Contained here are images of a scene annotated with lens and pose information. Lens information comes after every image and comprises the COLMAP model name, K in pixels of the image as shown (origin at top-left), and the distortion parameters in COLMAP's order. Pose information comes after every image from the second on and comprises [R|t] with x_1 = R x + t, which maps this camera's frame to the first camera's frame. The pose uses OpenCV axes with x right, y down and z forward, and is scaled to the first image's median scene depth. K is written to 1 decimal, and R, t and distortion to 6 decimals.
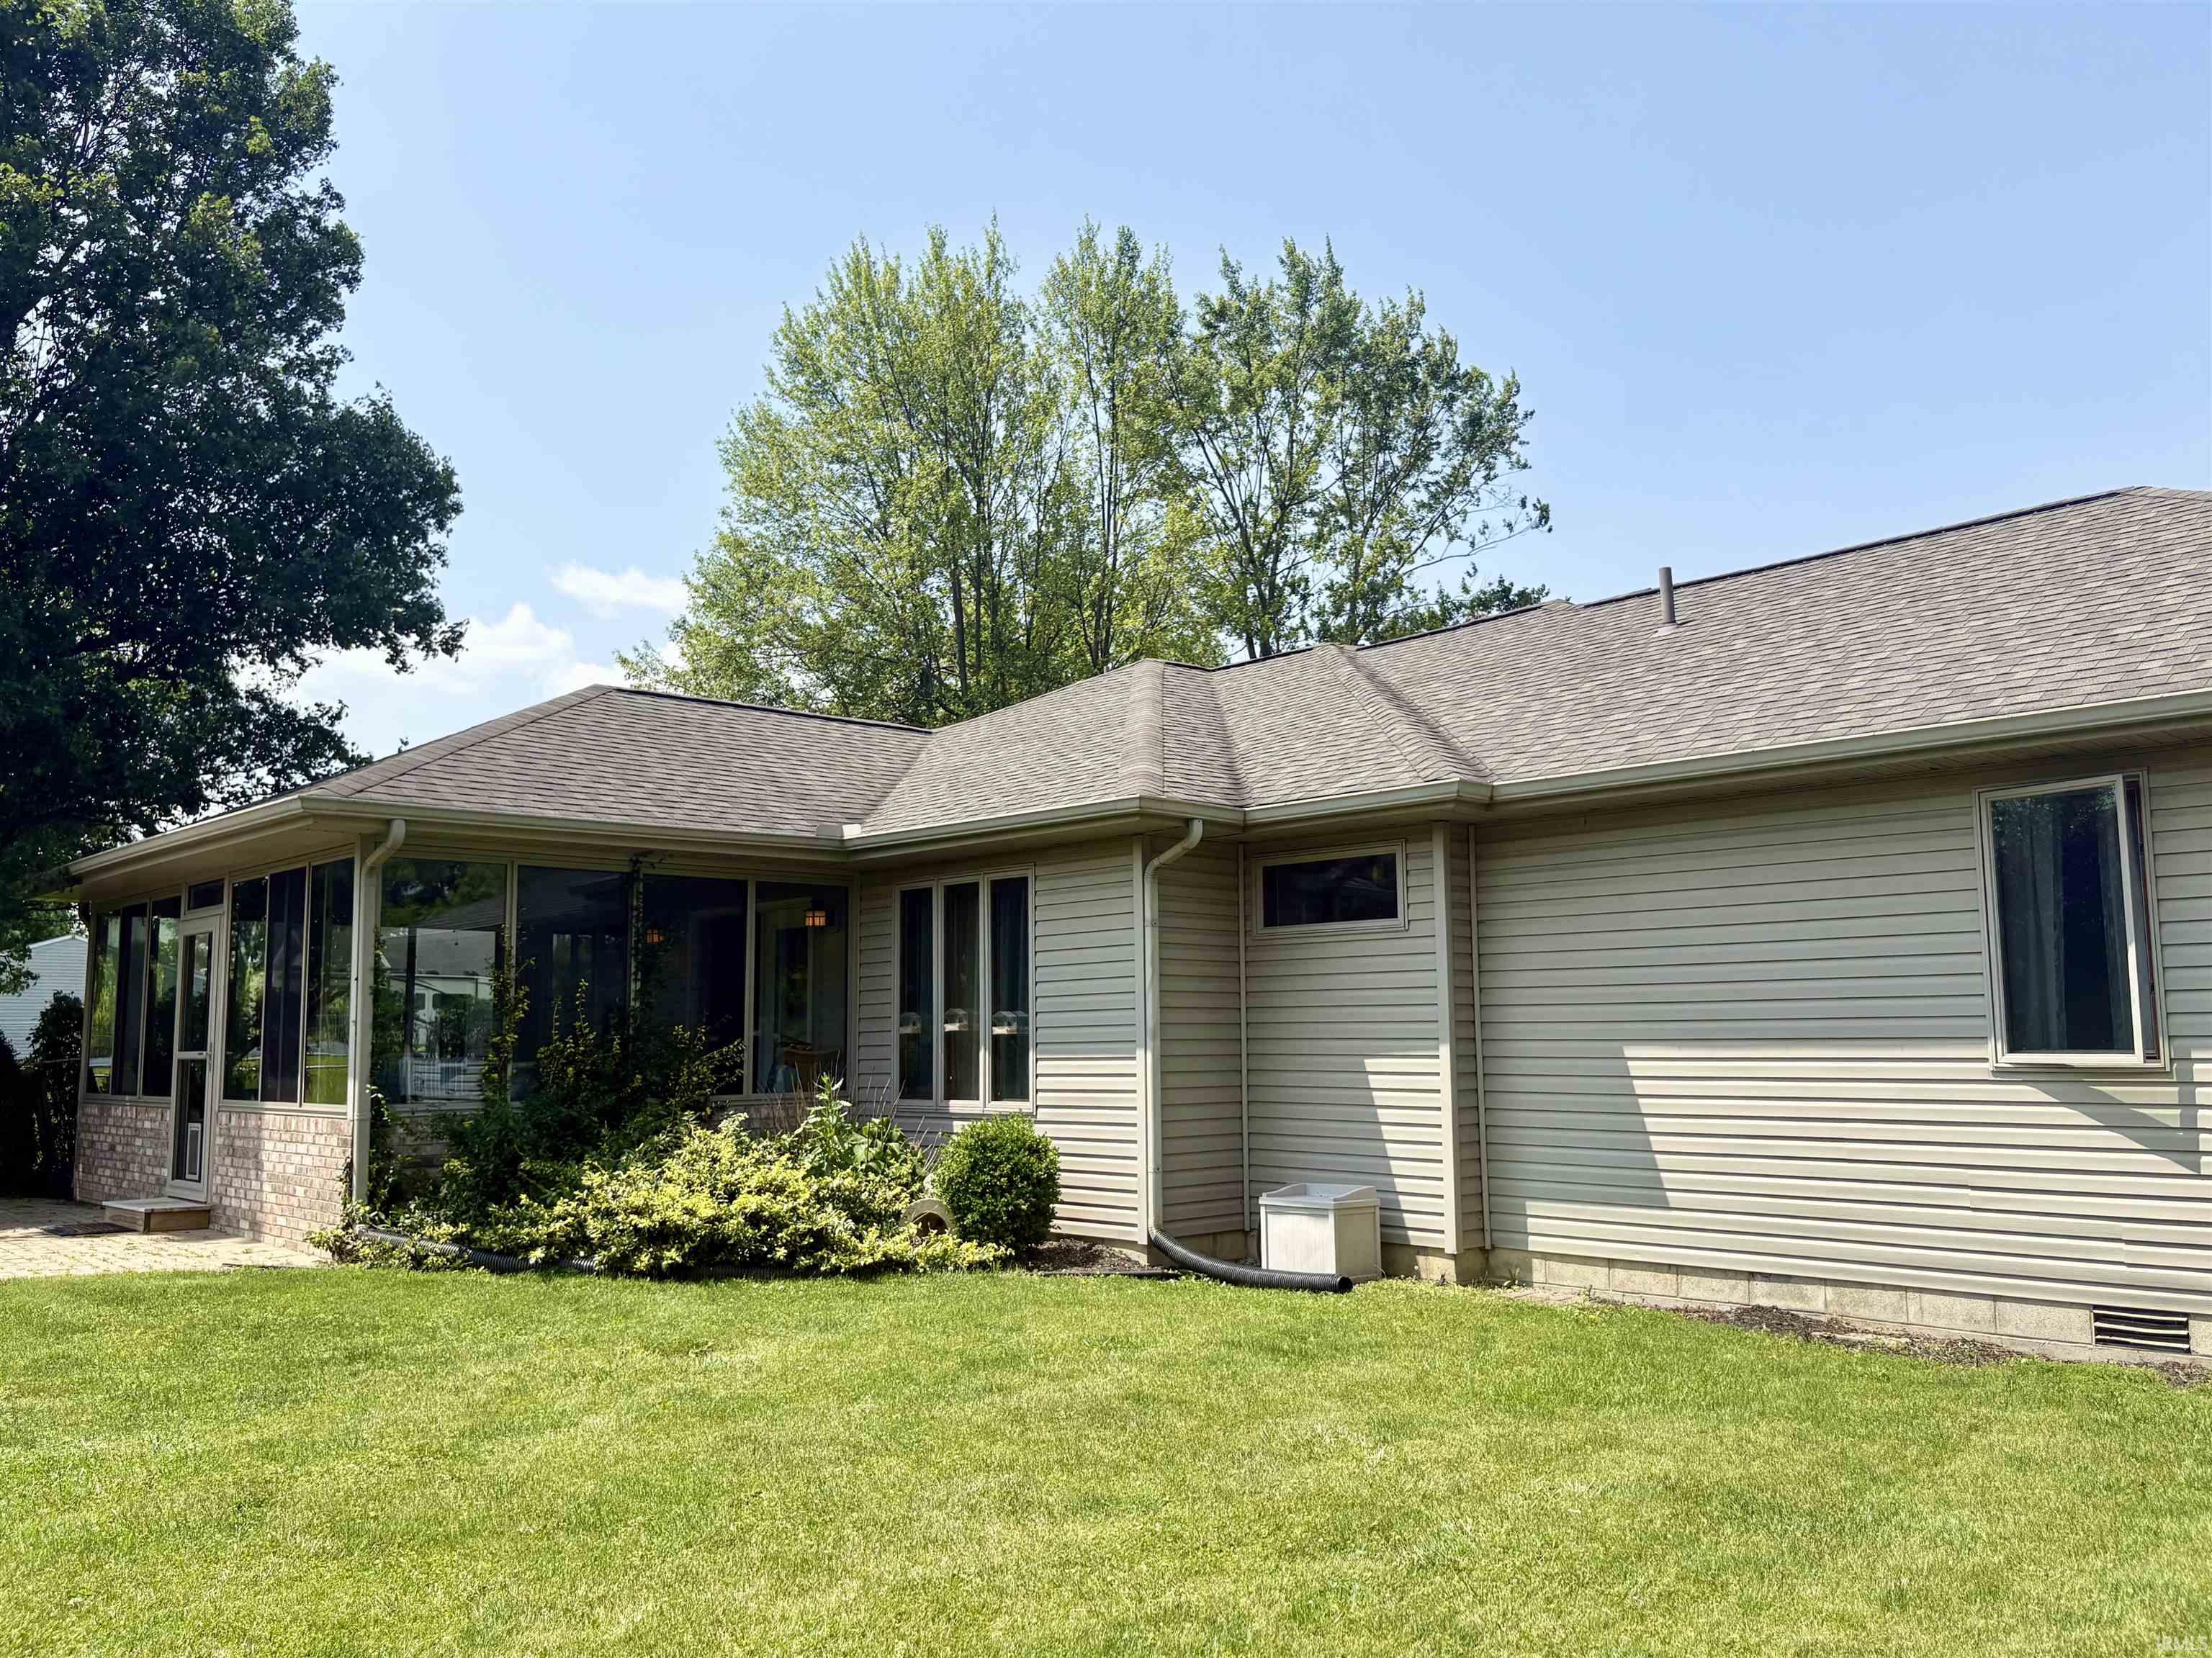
lens RADIAL K [[1717.3, 0, 1101.5], [0, 1717.3, 852.4], [0, 0, 1]] dist [0.144352, -0.219127]
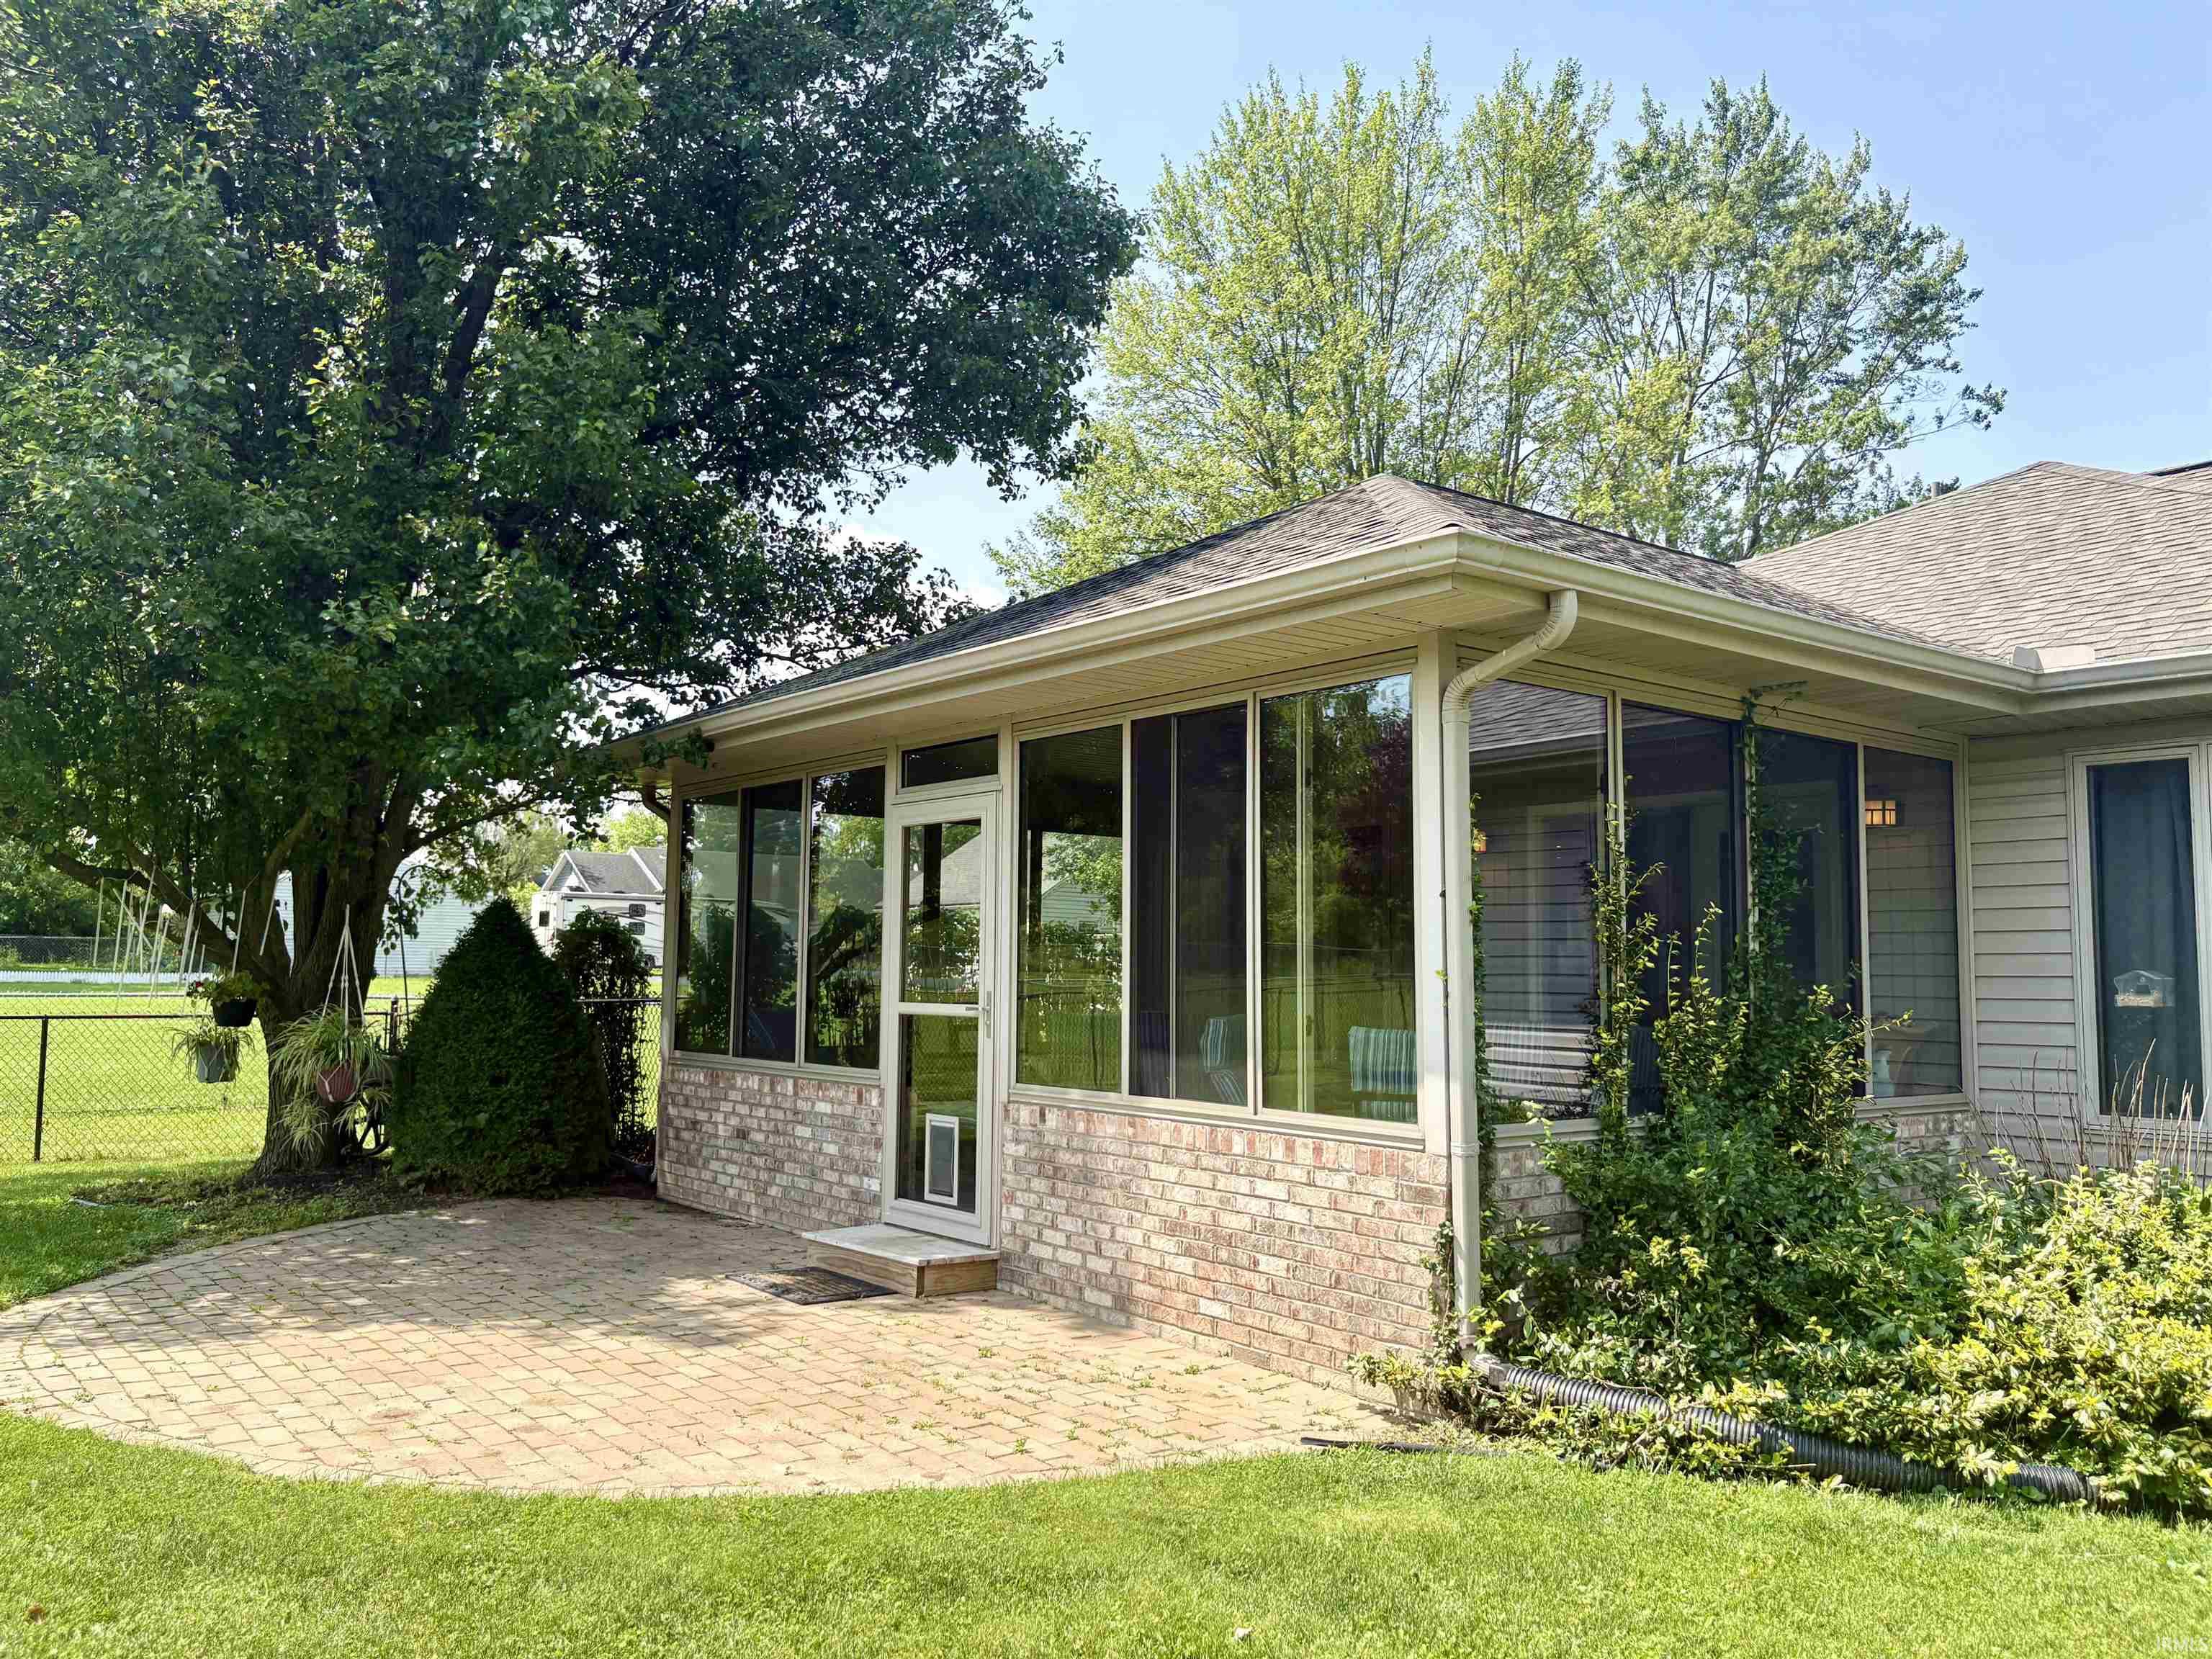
lens RADIAL K [[1666.0, 0, 1106.0], [0, 1666.0, 829.5], [0, 0, 1]] dist [0.044521, -0.061579]
pose [[0.996286, 0.012430, -0.085200, -0.289875], [-0.010550, 0.999692, 0.022480, 0.025155], [0.085453, -0.021498, 0.996110, 0.285064]]
